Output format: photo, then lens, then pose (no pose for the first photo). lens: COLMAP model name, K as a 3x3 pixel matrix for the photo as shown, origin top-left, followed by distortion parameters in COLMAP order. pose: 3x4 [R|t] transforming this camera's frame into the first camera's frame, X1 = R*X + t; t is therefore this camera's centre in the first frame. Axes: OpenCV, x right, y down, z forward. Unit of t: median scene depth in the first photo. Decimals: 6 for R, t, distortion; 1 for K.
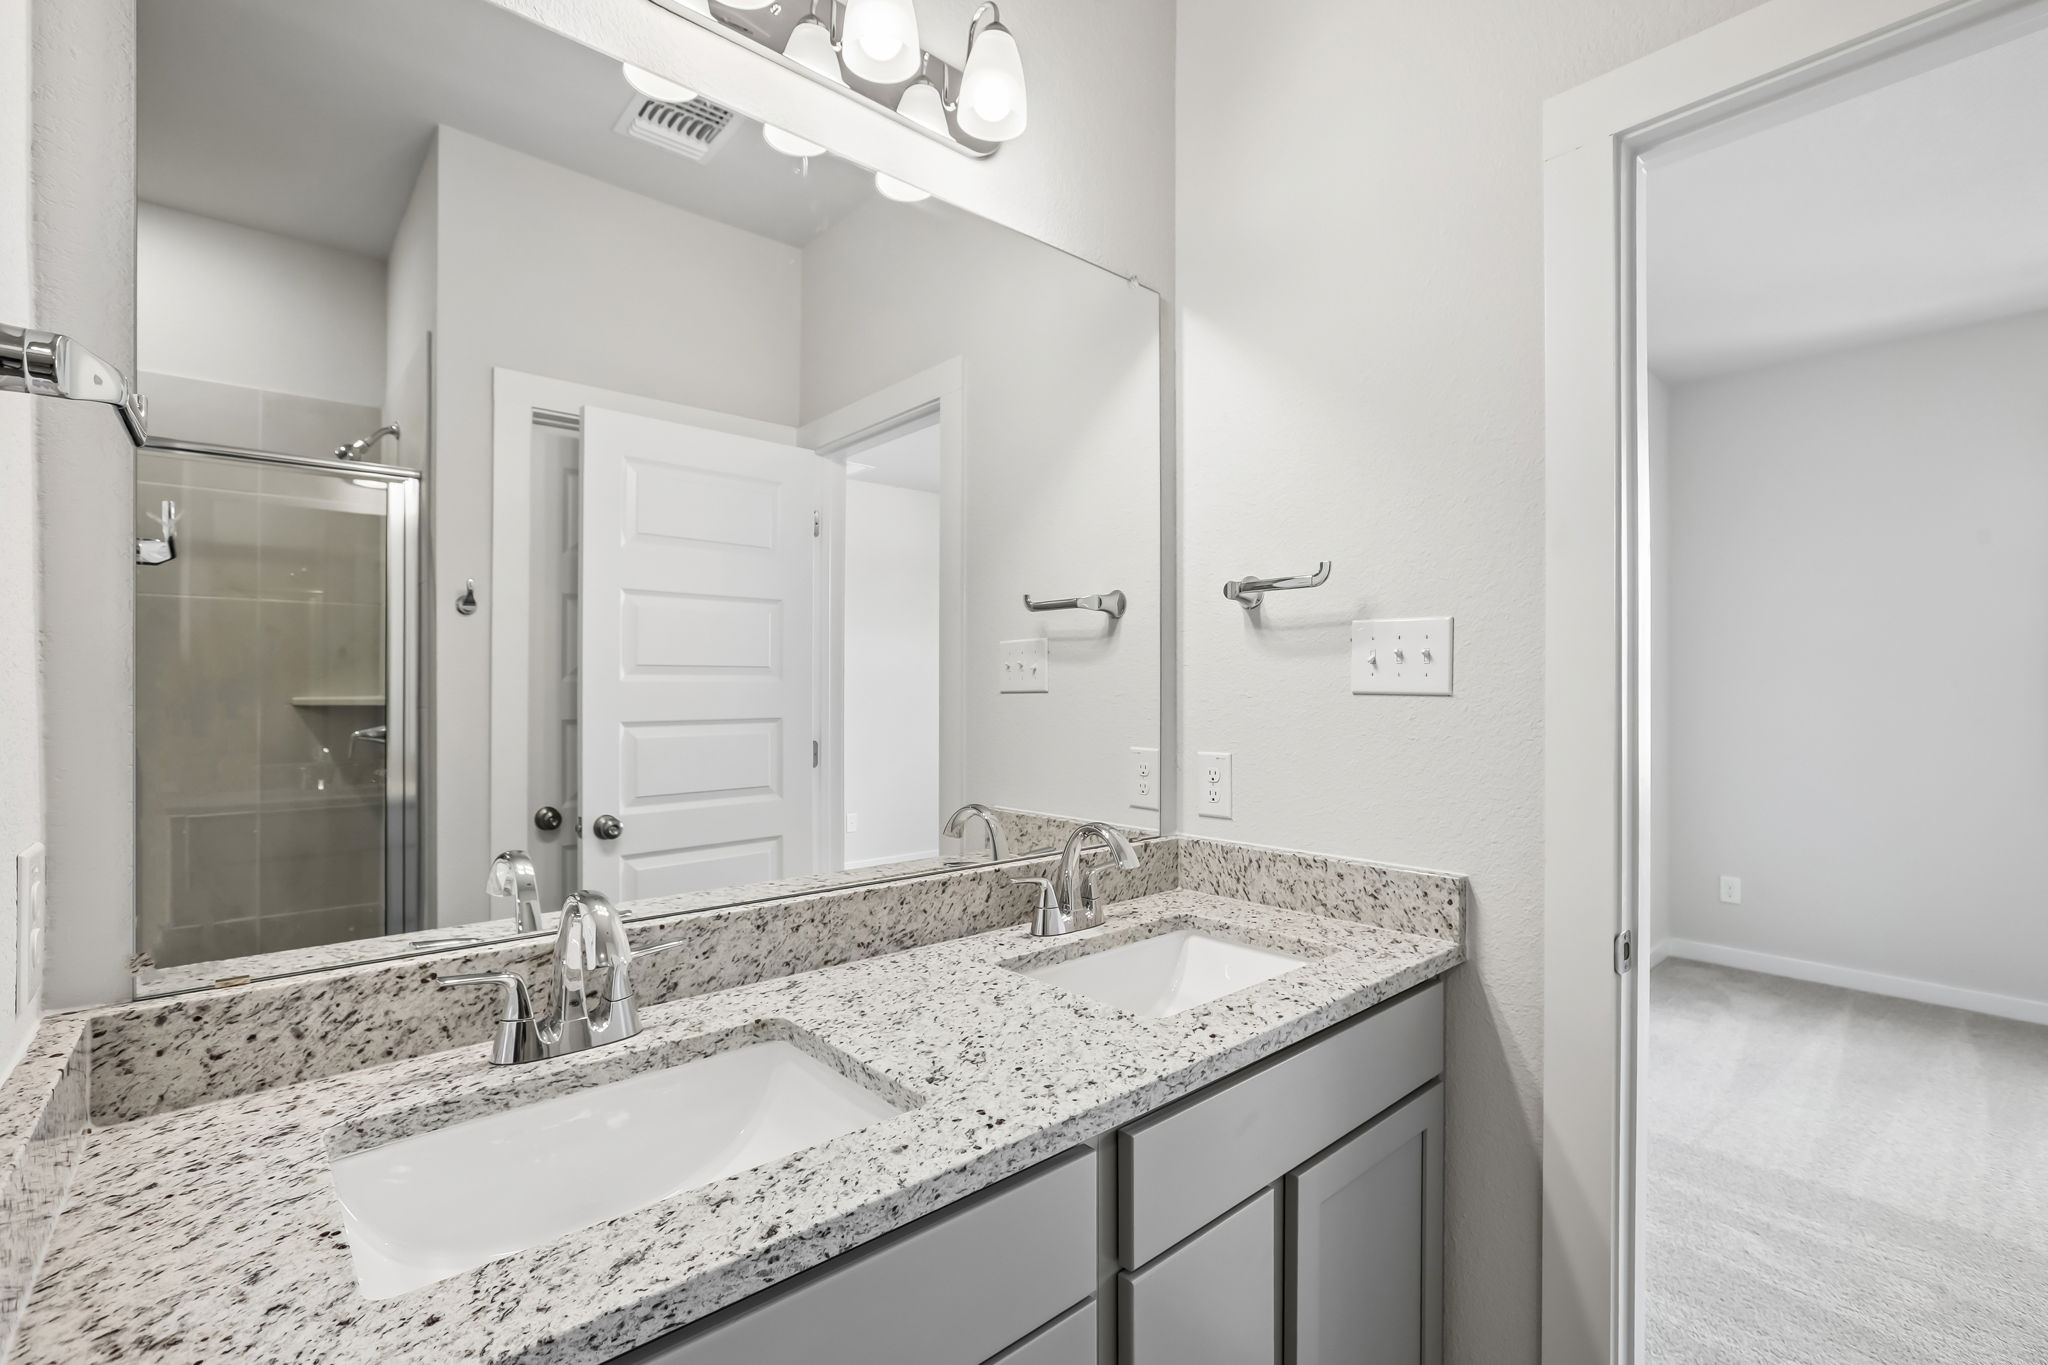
lens RADIAL K [[922.5, 0, 1023.5], [0, 922.5, 690.9], [0, 0, 1]] dist [-0.018593, 0.002812]
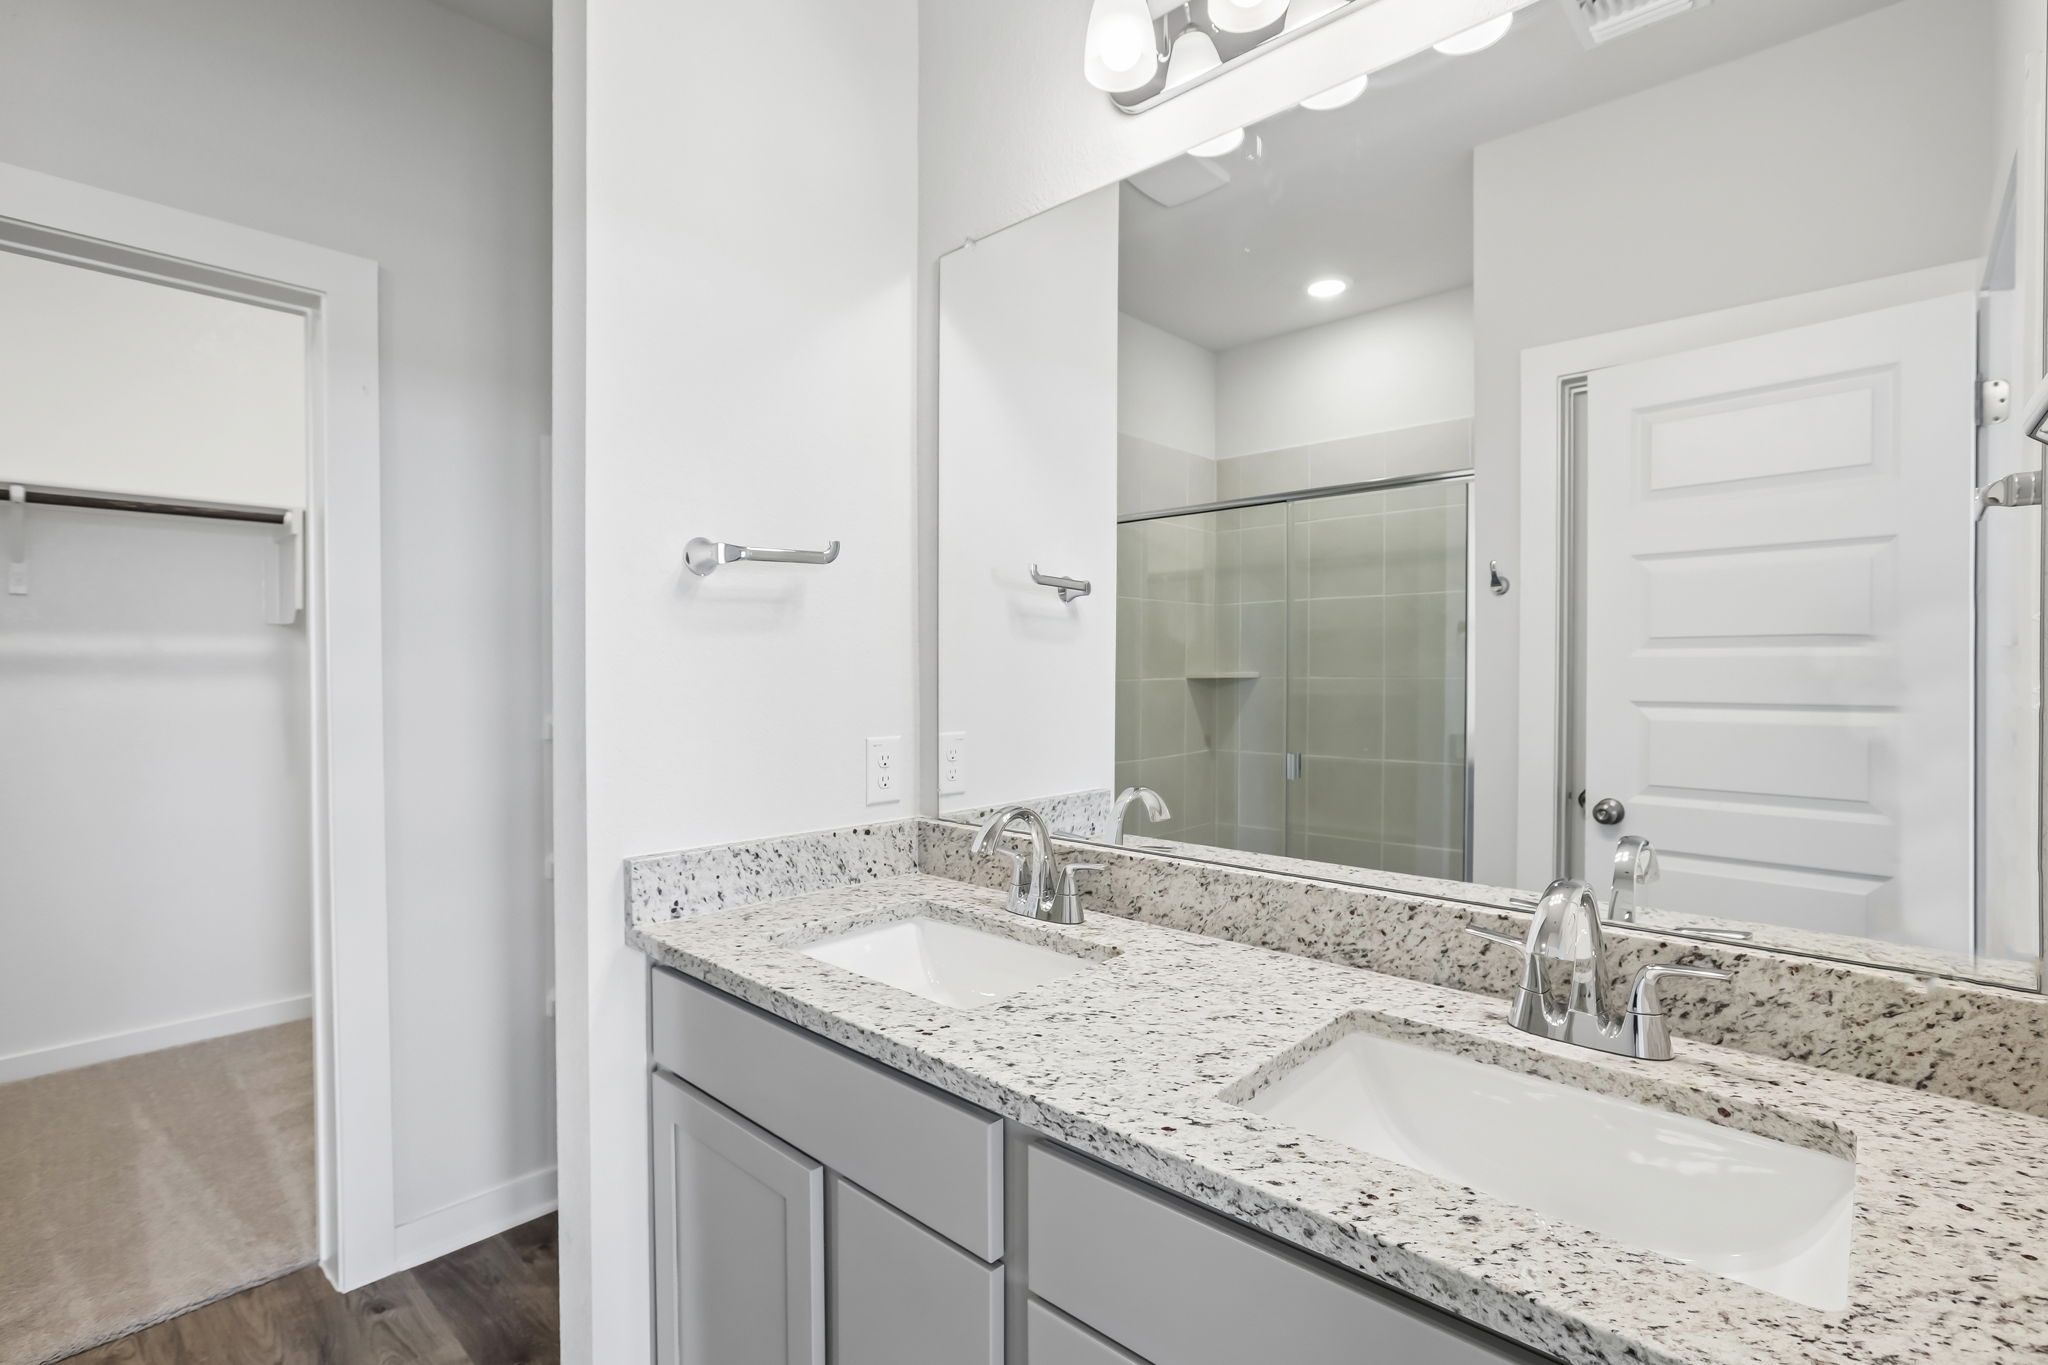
lens RADIAL K [[922.5, 0, 1022.3], [0, 922.5, 685.6], [0, 0, 1]] dist [-0.018593, 0.002812]
pose [[0.096663, 0.015738, -0.995193, 0.812036], [0.007892, 0.999831, 0.016578, -0.002412], [0.995286, -0.009457, 0.096522, 0.701045]]
